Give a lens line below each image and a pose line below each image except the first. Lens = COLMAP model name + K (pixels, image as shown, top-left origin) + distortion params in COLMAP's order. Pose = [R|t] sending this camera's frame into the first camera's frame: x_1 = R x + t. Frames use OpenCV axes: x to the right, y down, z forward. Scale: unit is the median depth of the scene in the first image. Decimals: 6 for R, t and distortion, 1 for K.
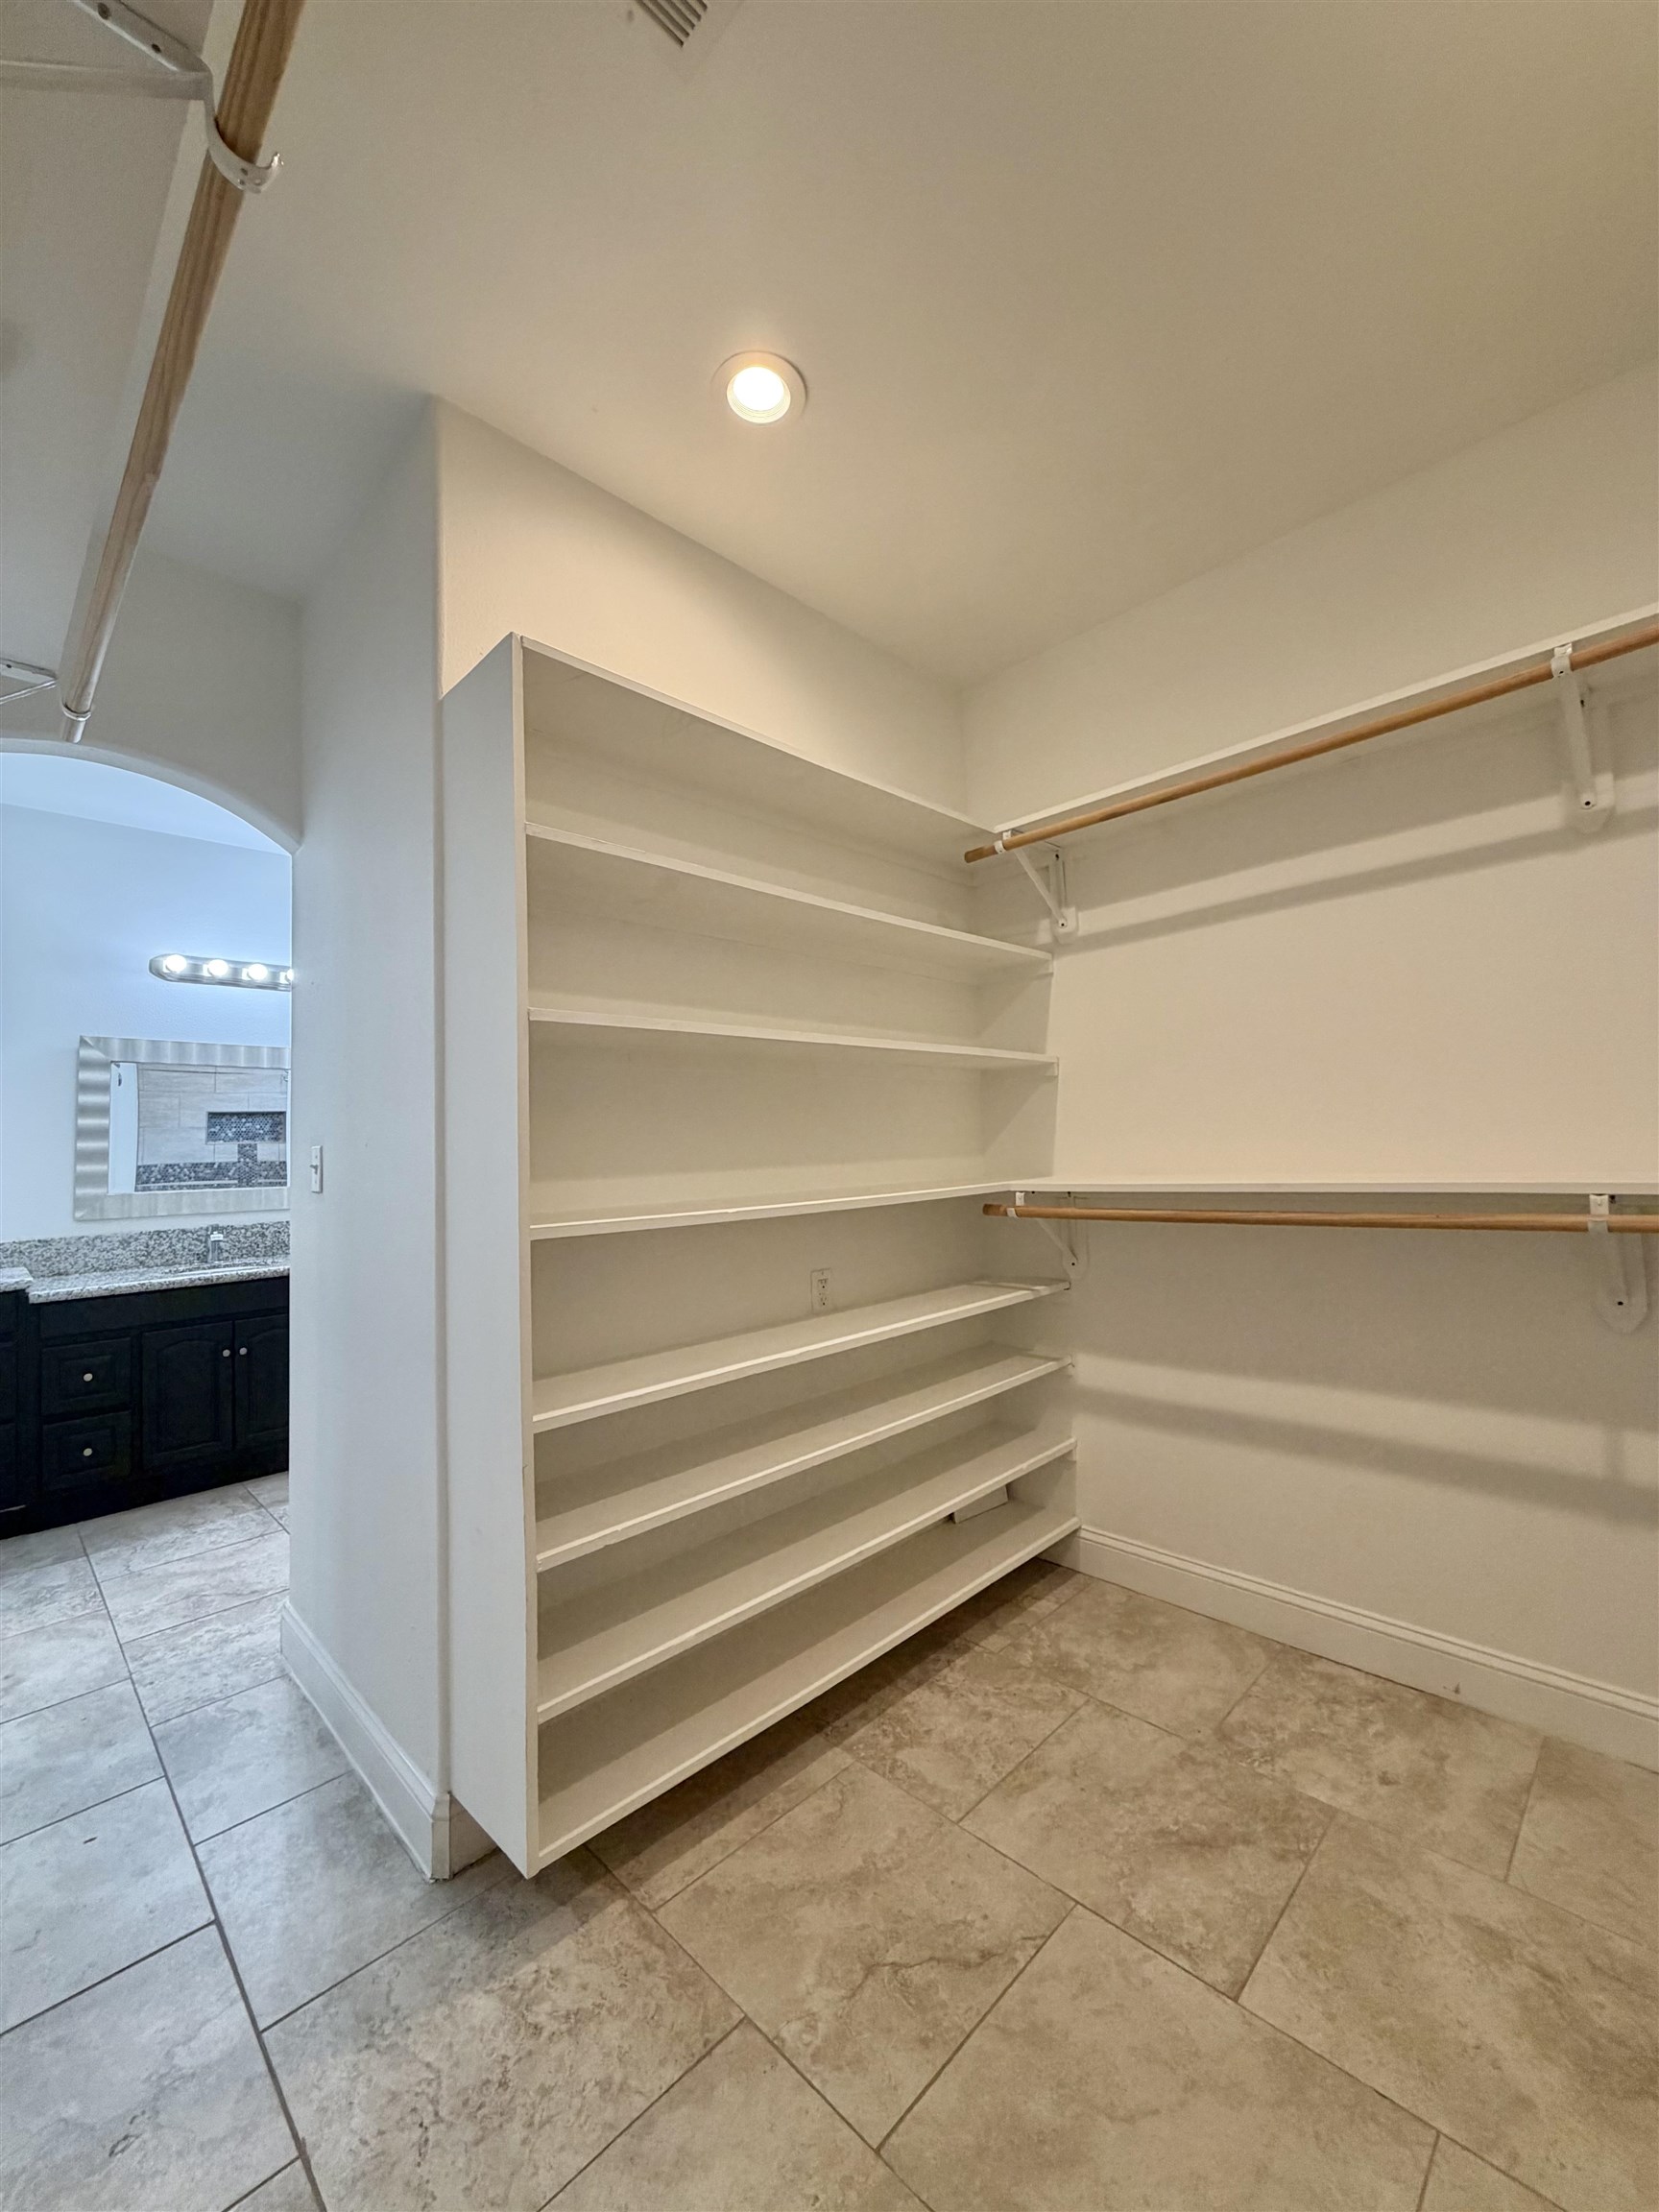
lens RADIAL K [[882.9, 0, 827.4], [0, 882.9, 1100.4], [0, 0, 1]] dist [-0.000757, 0.000476]
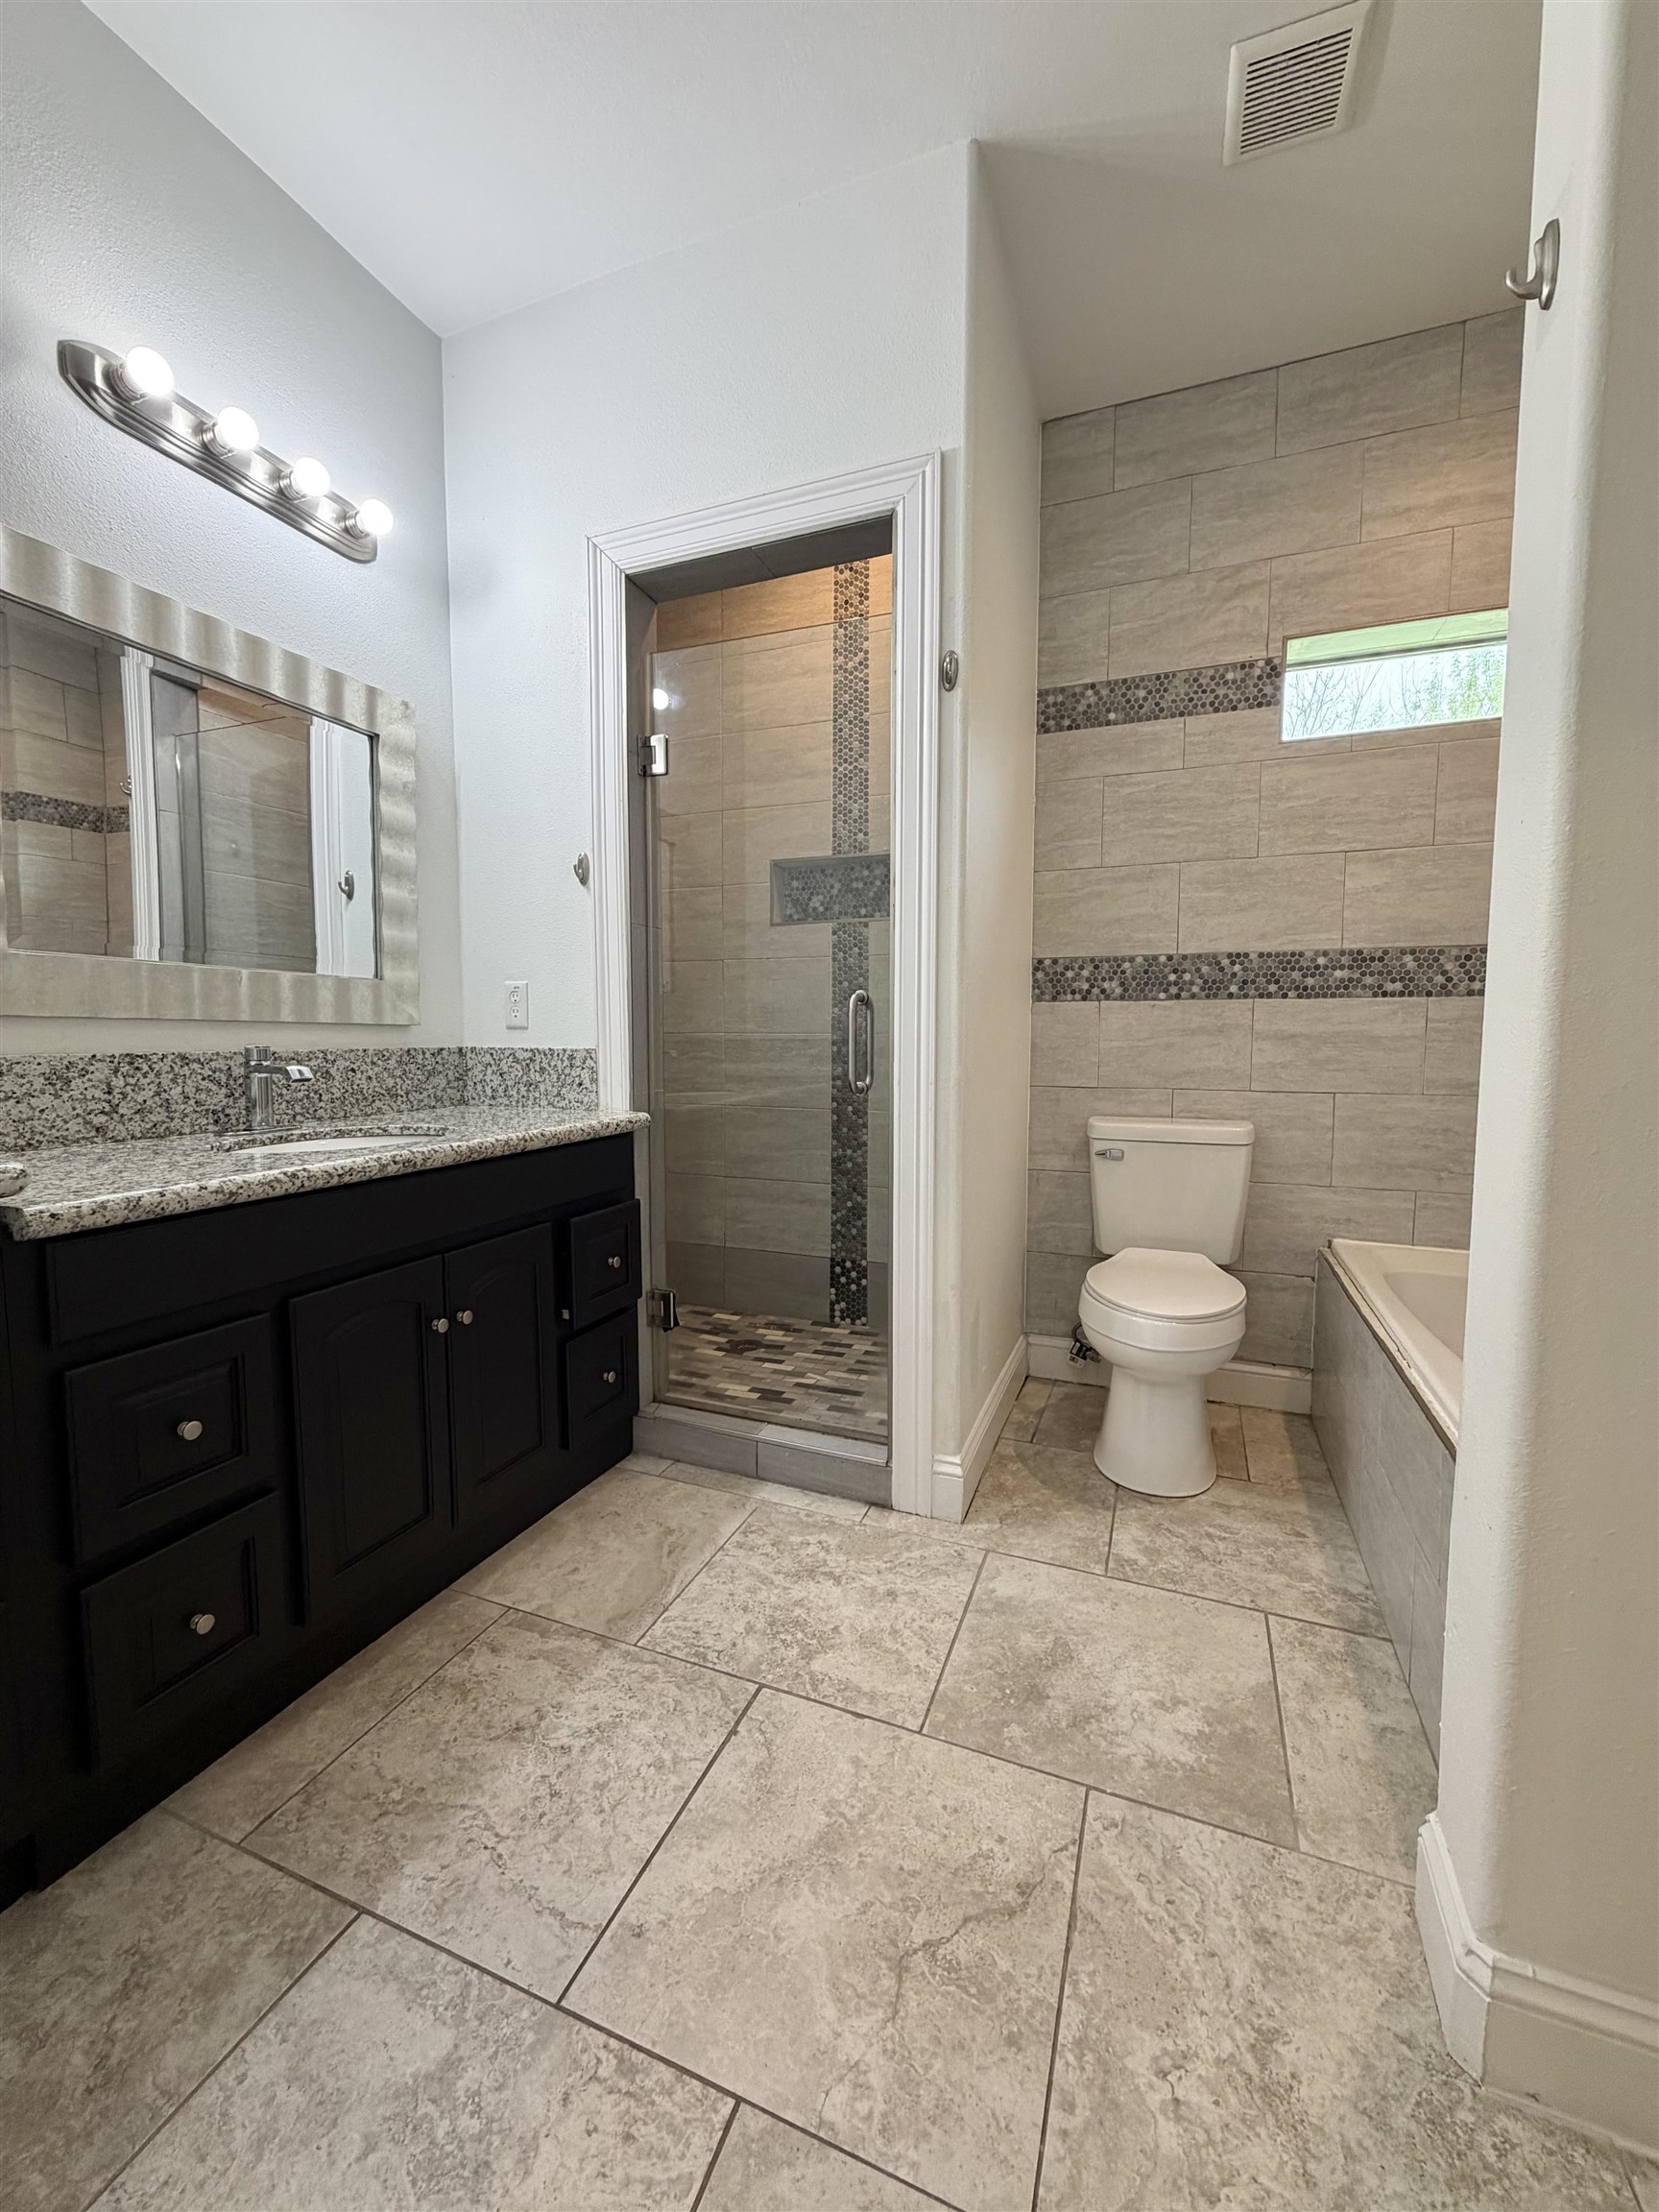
lens RADIAL K [[882.9, 0, 827.4], [0, 882.9, 1100.4], [0, 0, 1]] dist [-0.000757, 0.000476]
pose [[0.916526, 0.002762, 0.399965, -0.730788], [-0.051646, 0.992422, 0.111492, 0.124421], [-0.396627, -0.122842, 0.909724, 0.575902]]
